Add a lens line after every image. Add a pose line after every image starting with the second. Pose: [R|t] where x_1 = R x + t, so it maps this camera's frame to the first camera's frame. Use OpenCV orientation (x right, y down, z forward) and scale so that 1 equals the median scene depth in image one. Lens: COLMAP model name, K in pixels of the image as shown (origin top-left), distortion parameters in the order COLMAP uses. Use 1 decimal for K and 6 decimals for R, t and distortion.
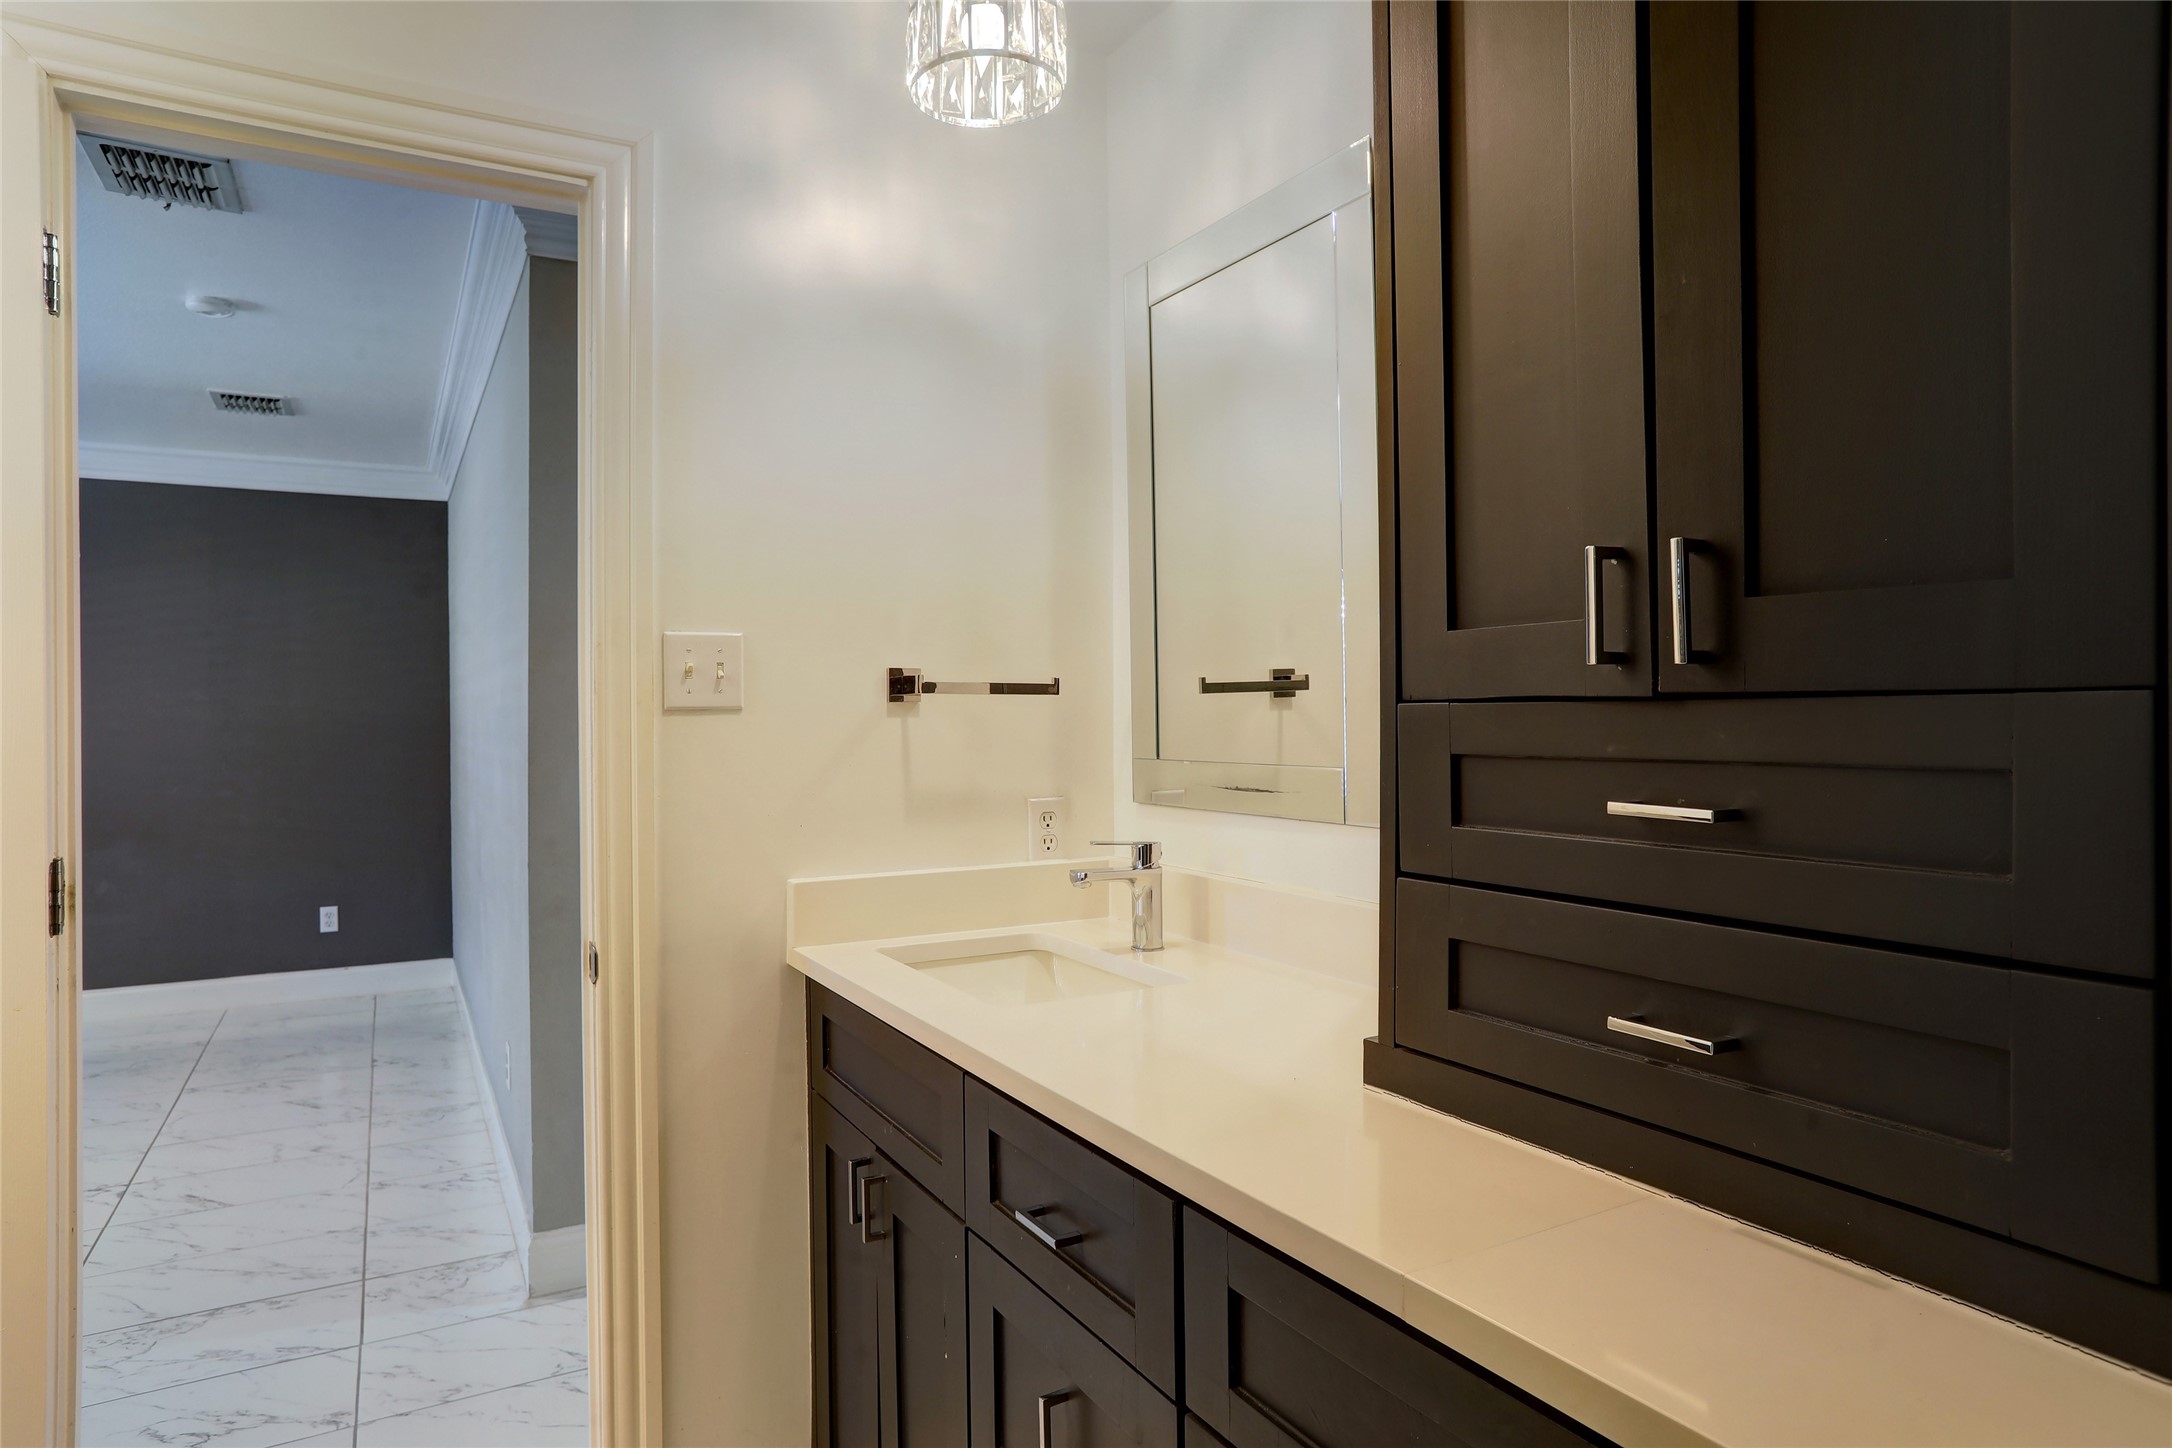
lens RADIAL K [[1248.6, 0, 1066.0], [0, 1248.6, 718.9], [0, 0, 1]] dist [-0.065671, 0.045374]
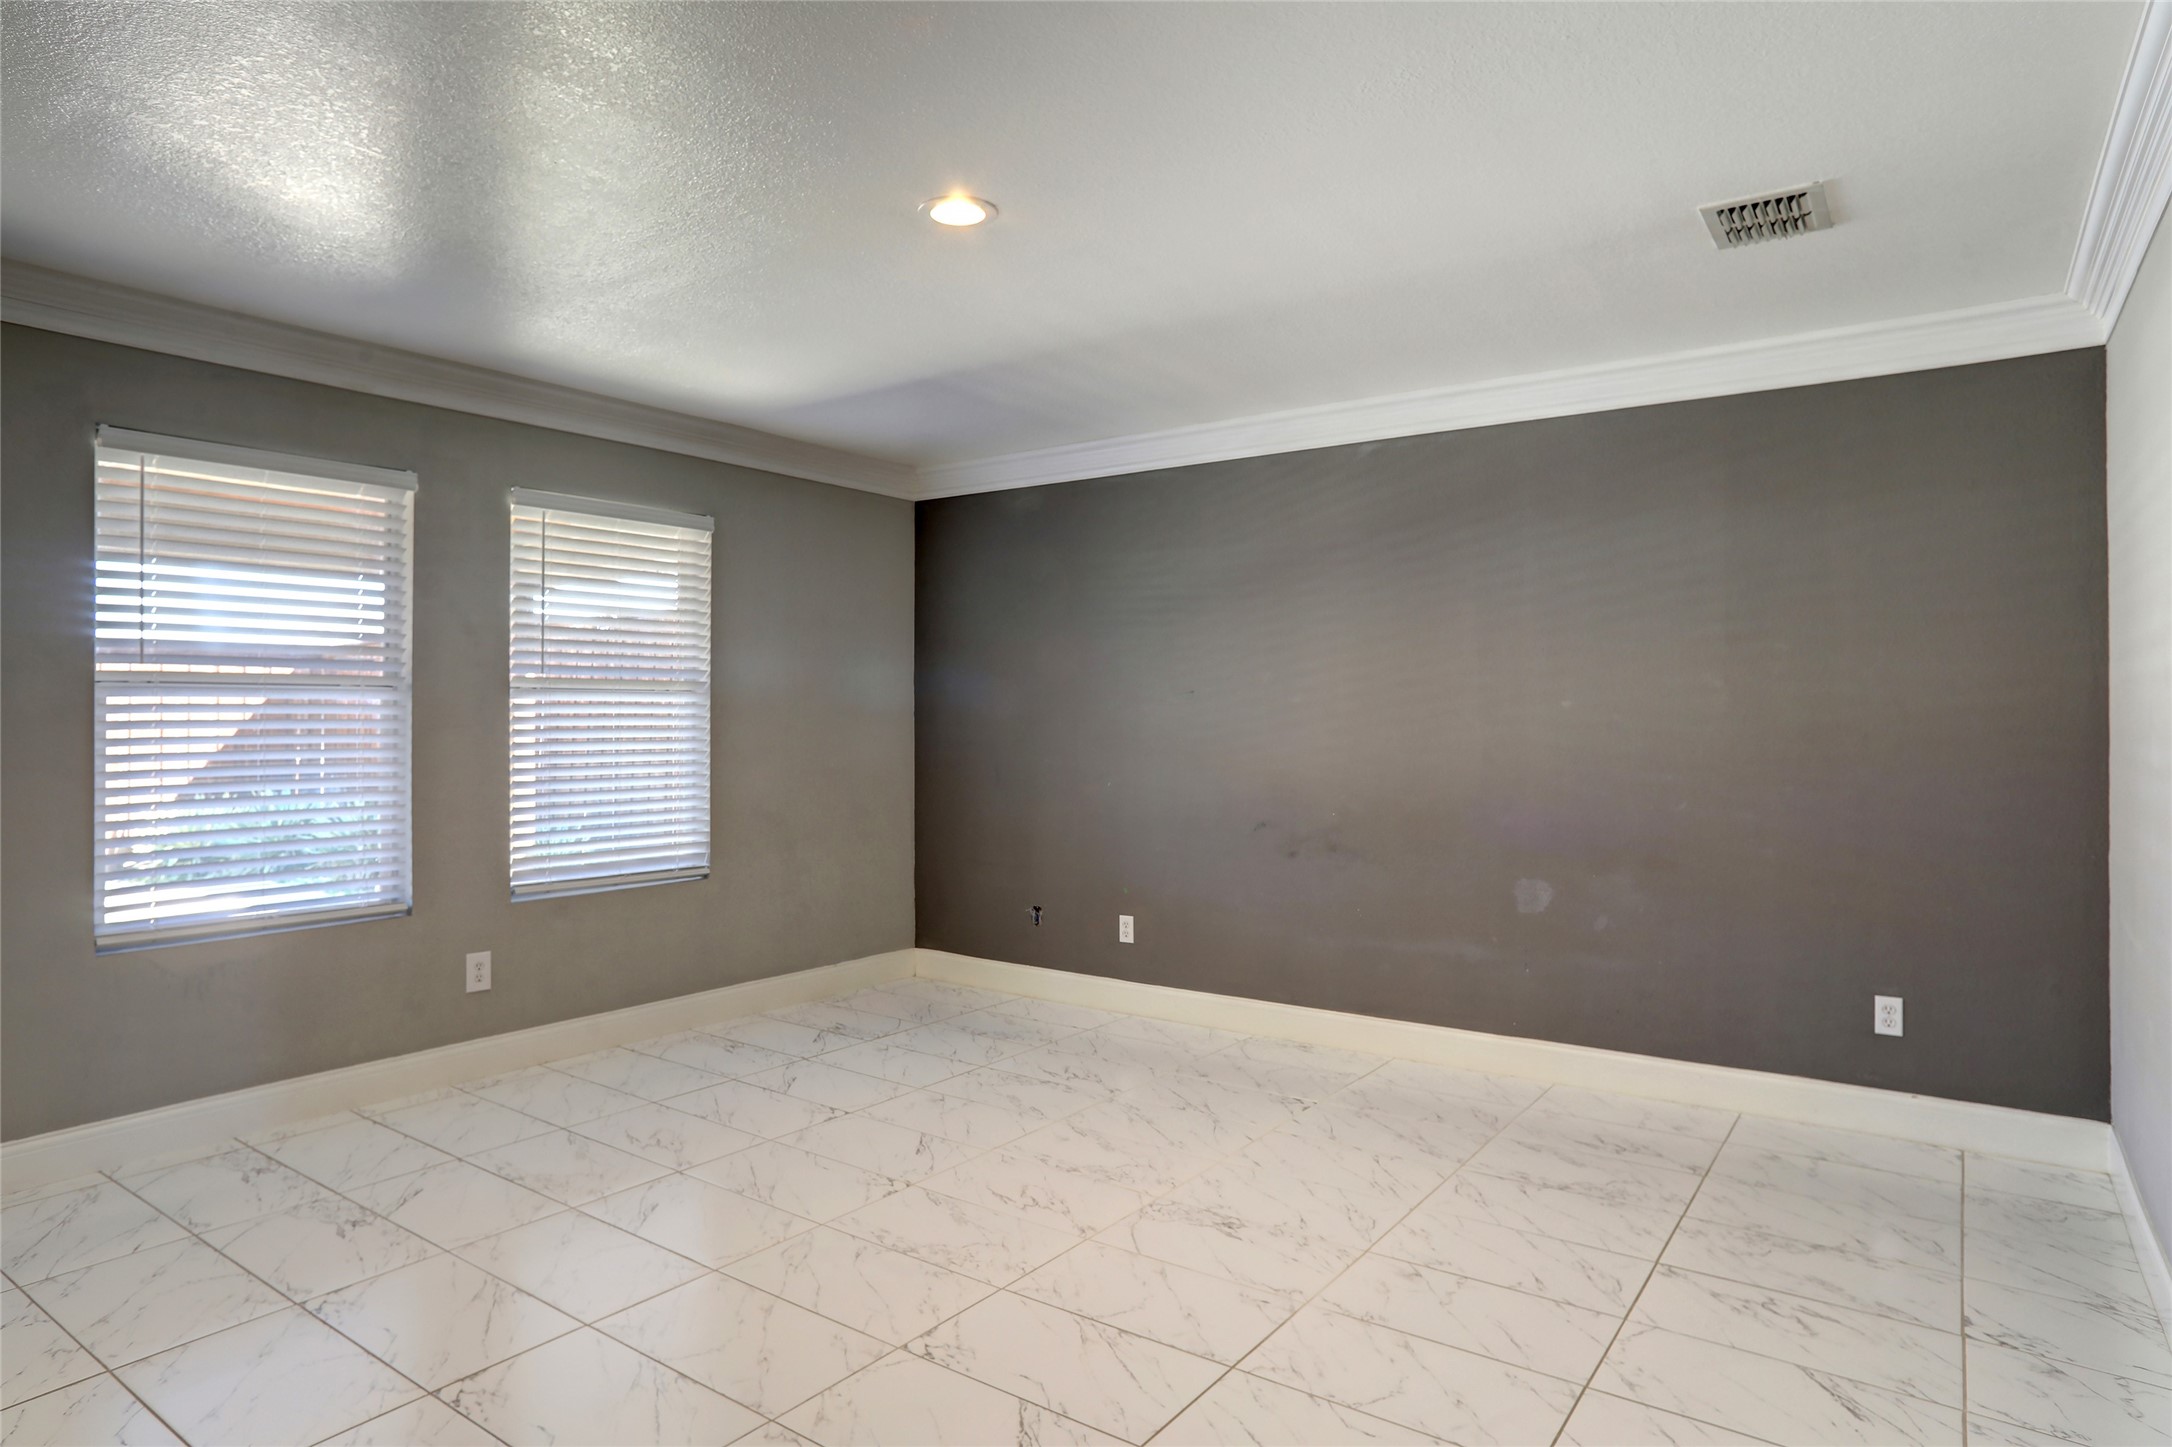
lens RADIAL K [[1248.6, 0, 1073.2], [0, 1248.6, 712.6], [0, 0, 1]] dist [-0.065671, 0.045374]
pose [[0.423986, 0.002923, -0.905664, -0.193753], [-0.005535, 0.999984, 0.000637, 0.002530], [0.905652, 0.004743, 0.423995, 0.324835]]
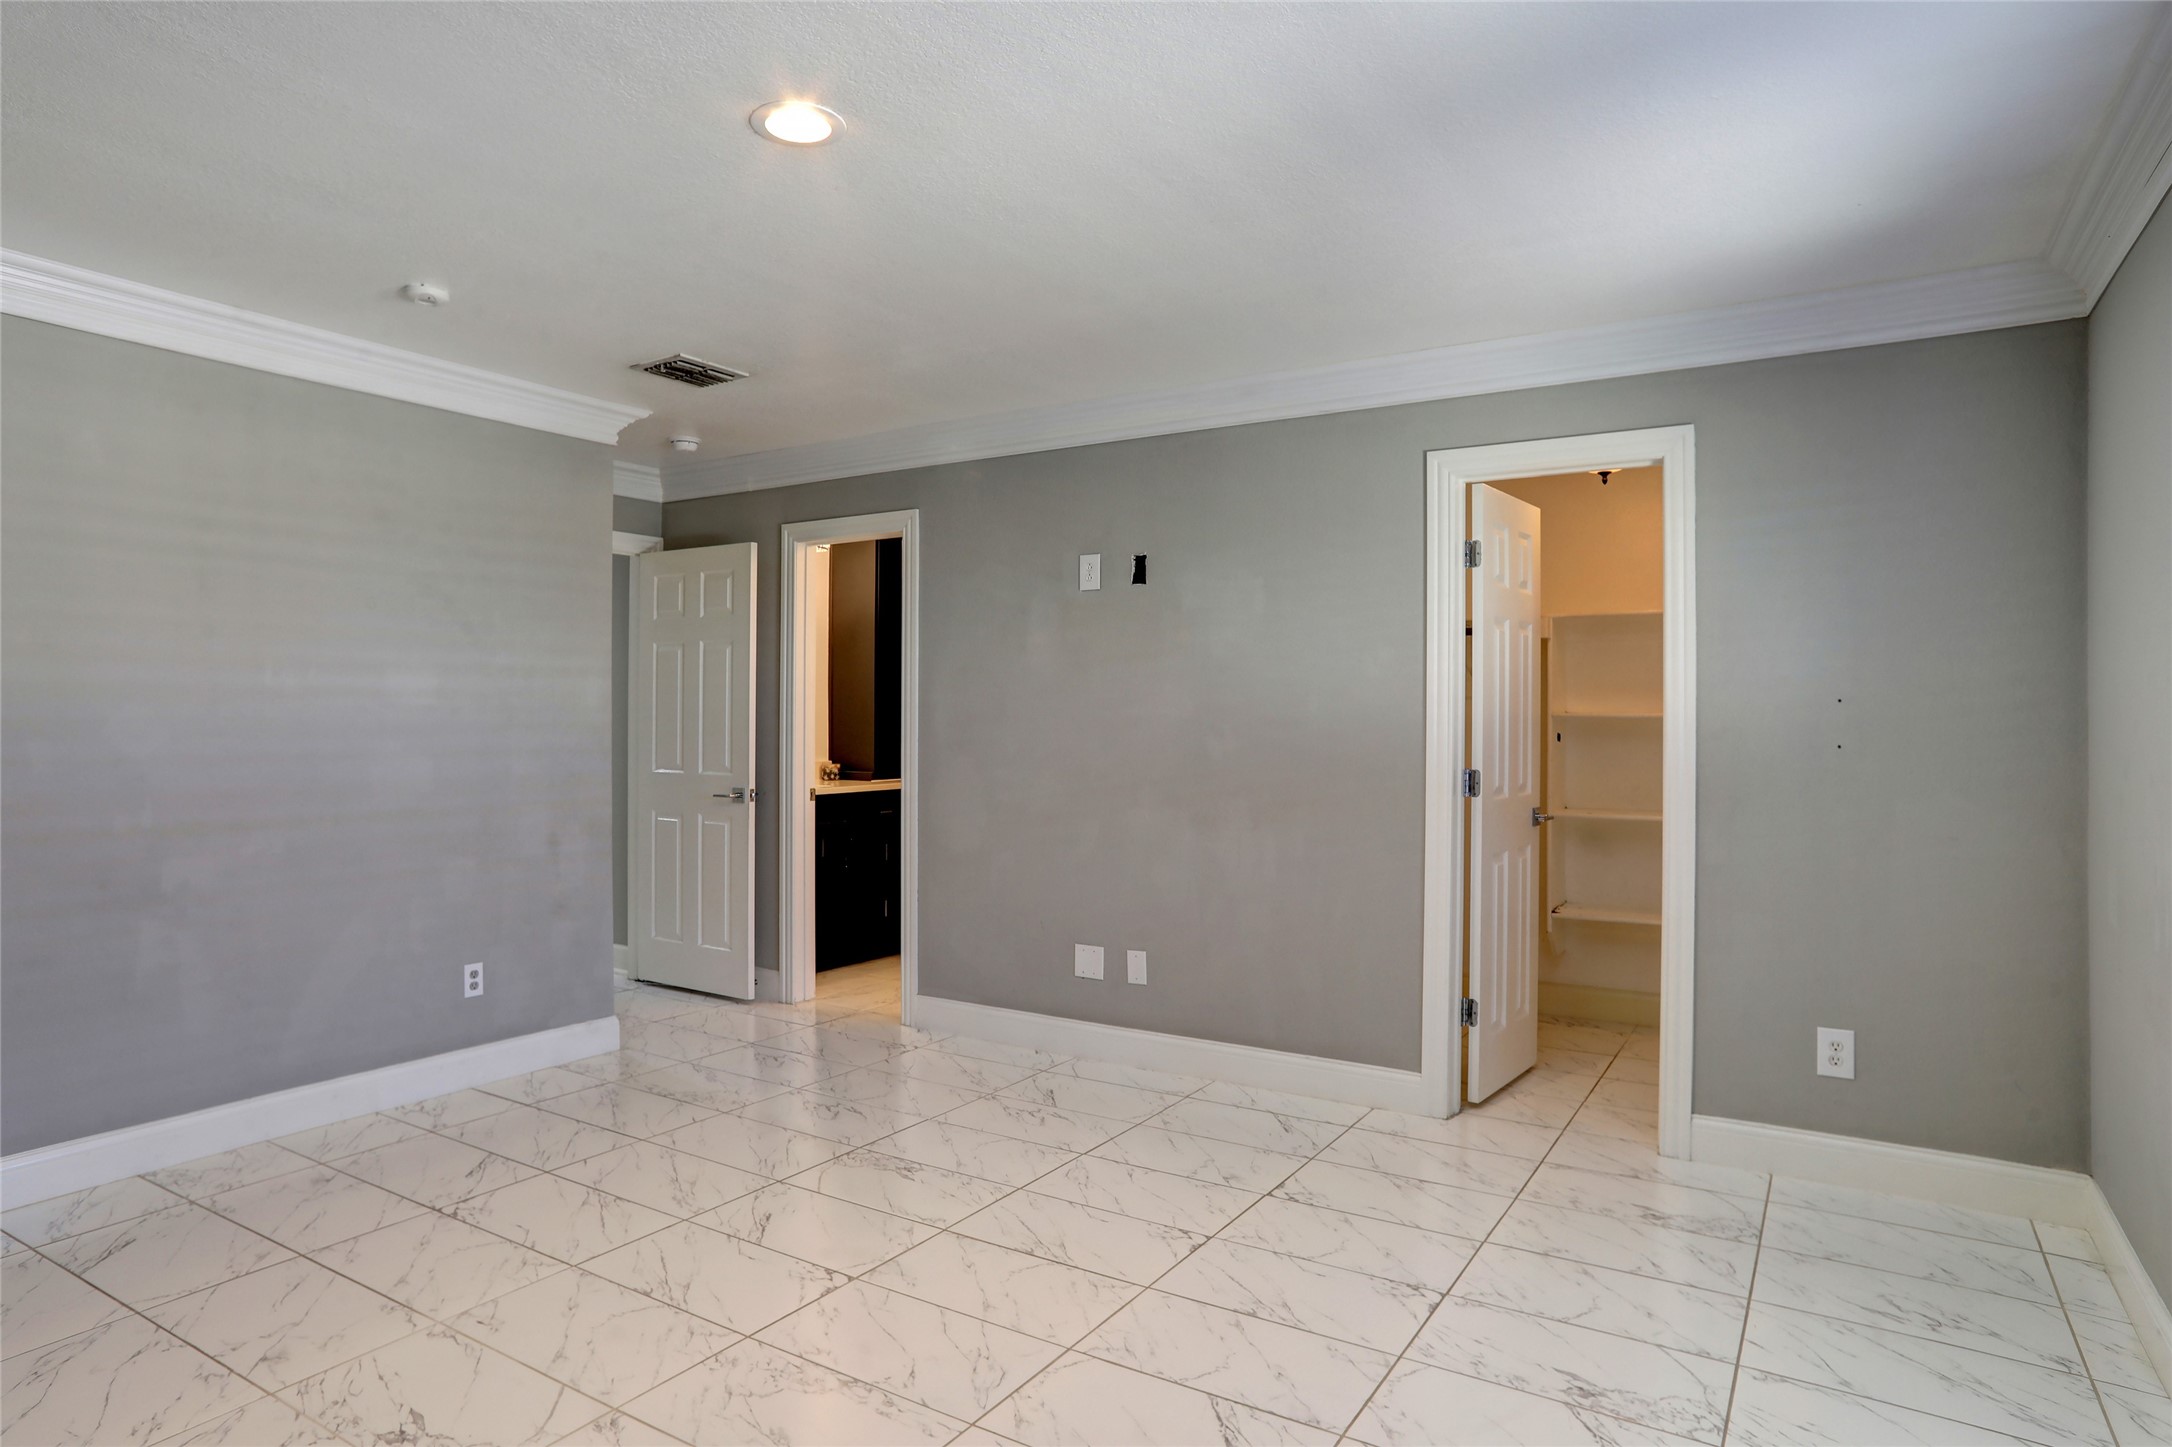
lens RADIAL K [[1248.6, 0, 1080.5], [0, 1248.6, 725.9], [0, 0, 1]] dist [-0.065671, 0.045374]
pose [[-0.487050, -0.006493, 0.873350, -1.082463], [-0.000212, 0.999973, 0.007315, 0.002035], [-0.873374, 0.003378, -0.487038, 0.614033]]
